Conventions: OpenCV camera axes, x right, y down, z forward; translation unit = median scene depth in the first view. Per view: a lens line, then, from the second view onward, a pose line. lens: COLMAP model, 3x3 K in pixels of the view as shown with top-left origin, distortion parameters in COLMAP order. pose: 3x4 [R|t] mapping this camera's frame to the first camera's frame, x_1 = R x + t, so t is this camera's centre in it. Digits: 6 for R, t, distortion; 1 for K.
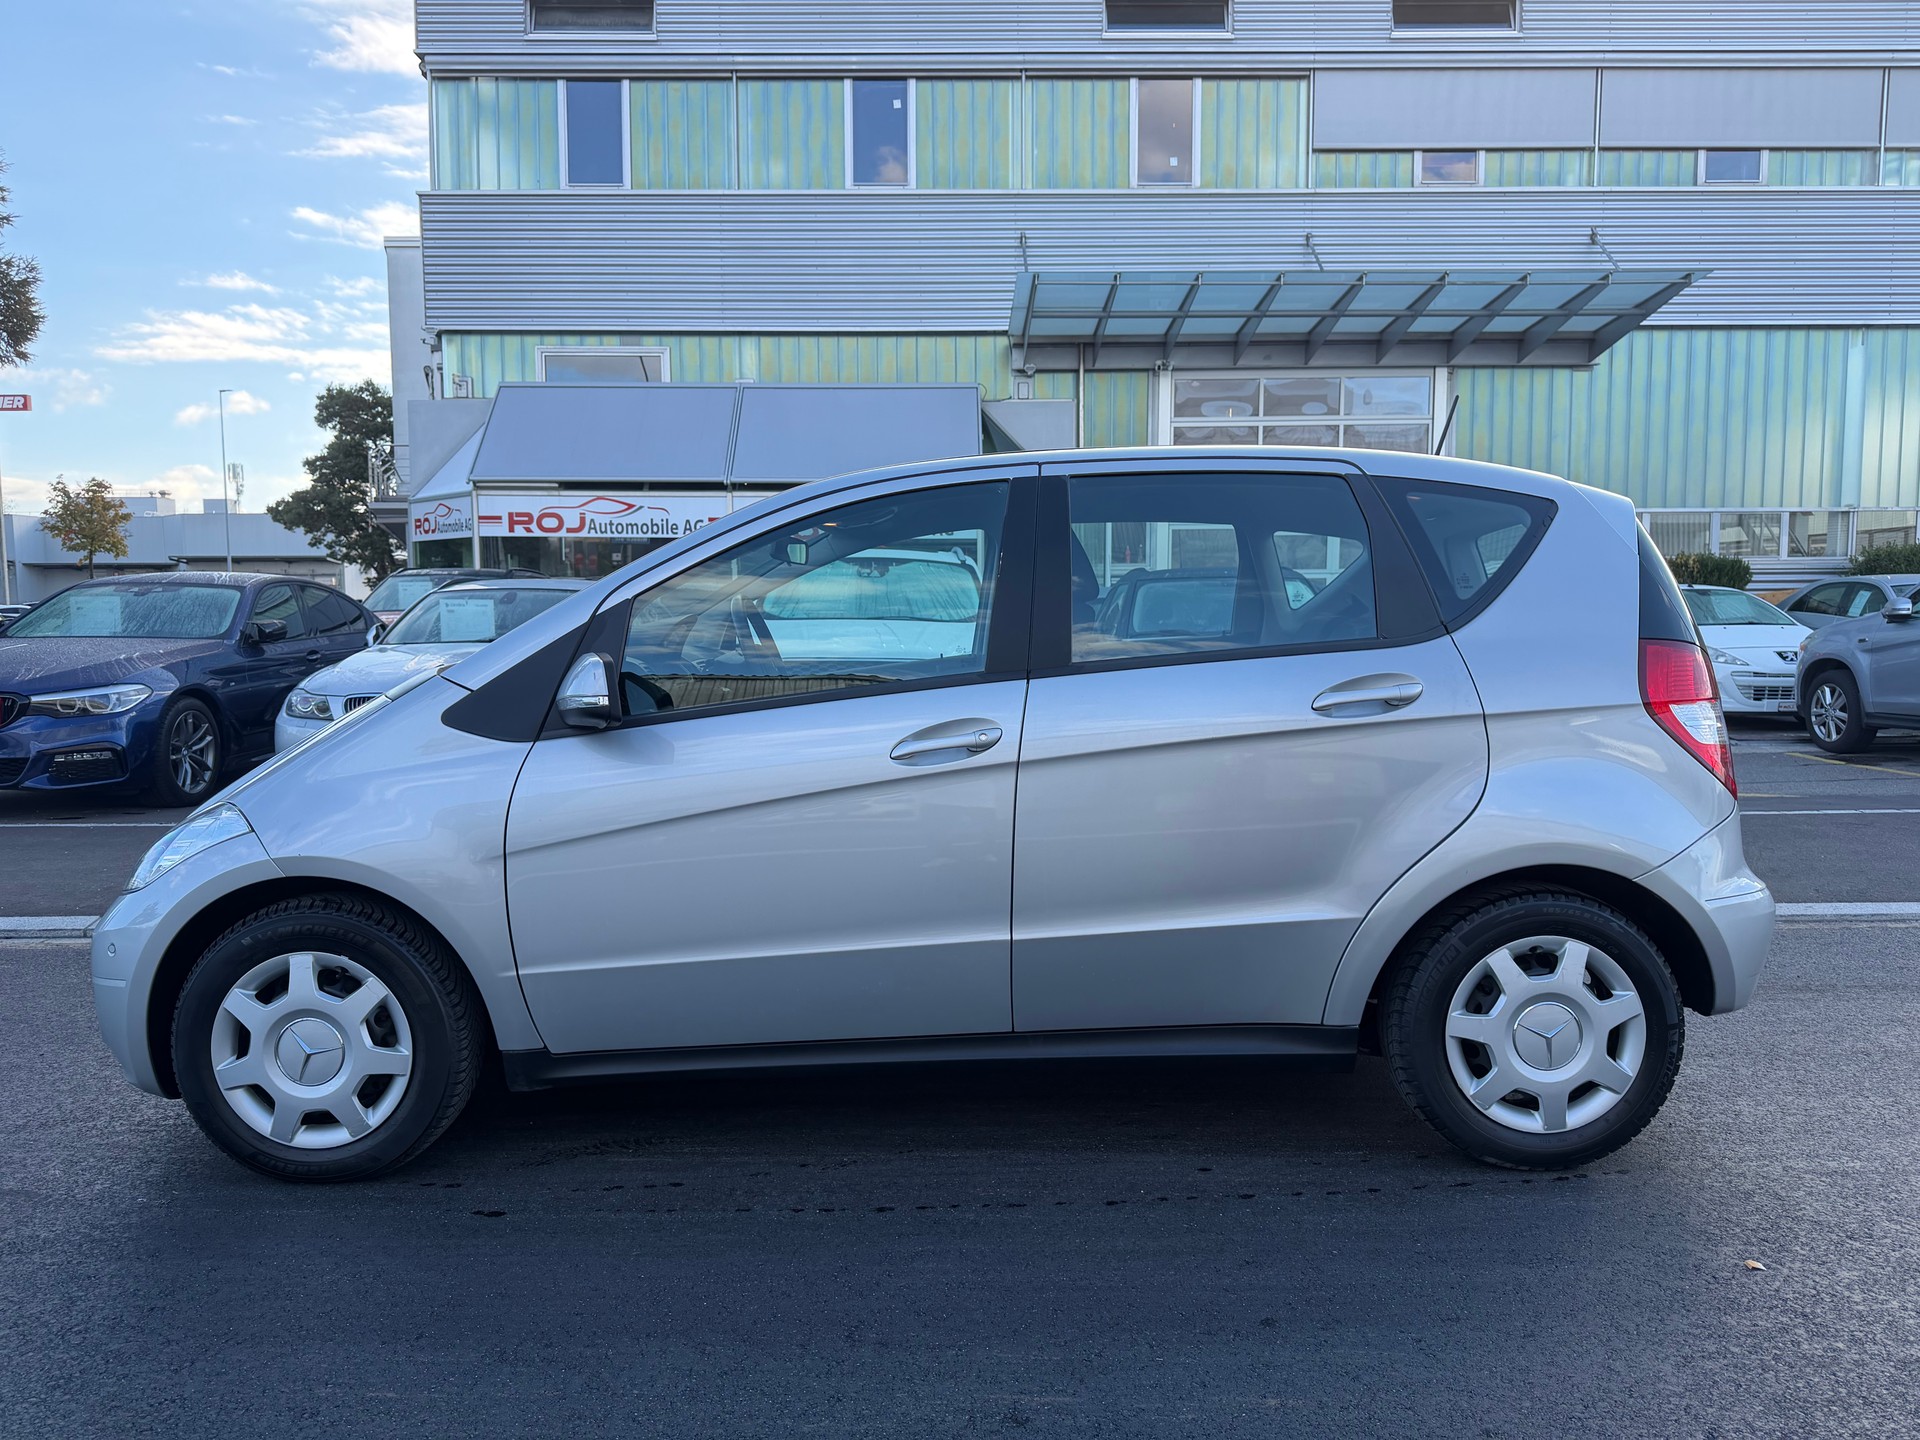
lens RADIAL K [[1310.9, 0, 959.8], [0, 1310.9, 618.0], [0, 0, 1]] dist [0.031138, -0.004422]
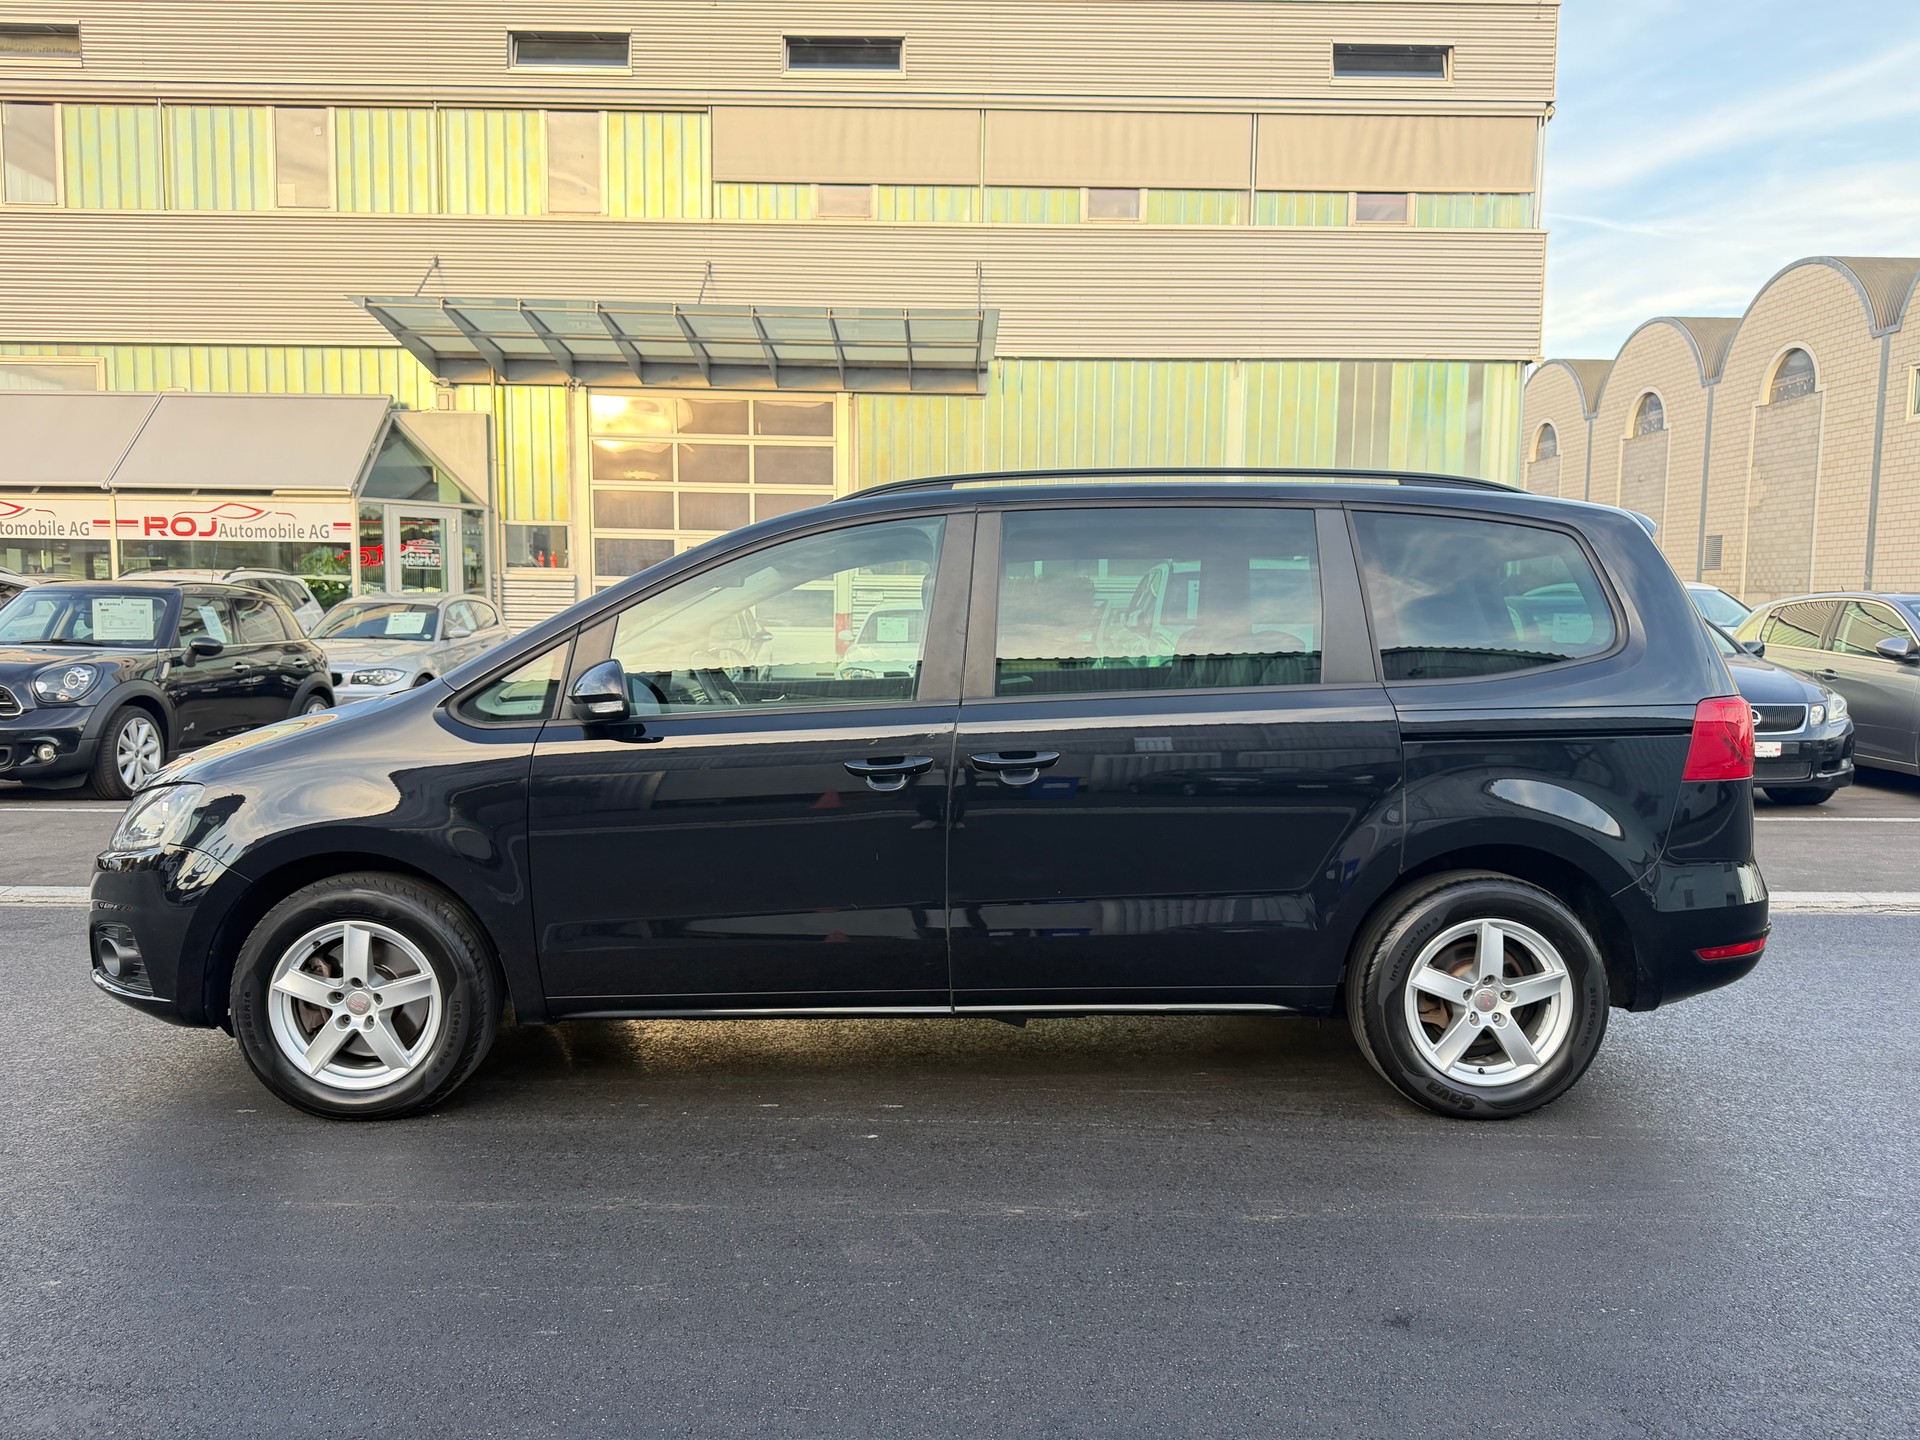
lens RADIAL K [[1196.2, 0, 960.6], [0, 1196.2, 726.3], [0, 0, 1]] dist [0.002853, 0.000578]
pose [[0.999895, 0.013566, -0.005096, 0.343063], [-0.013093, 0.996418, 0.083547, 0.001038], [0.006211, -0.083472, 0.996491, -0.002134]]
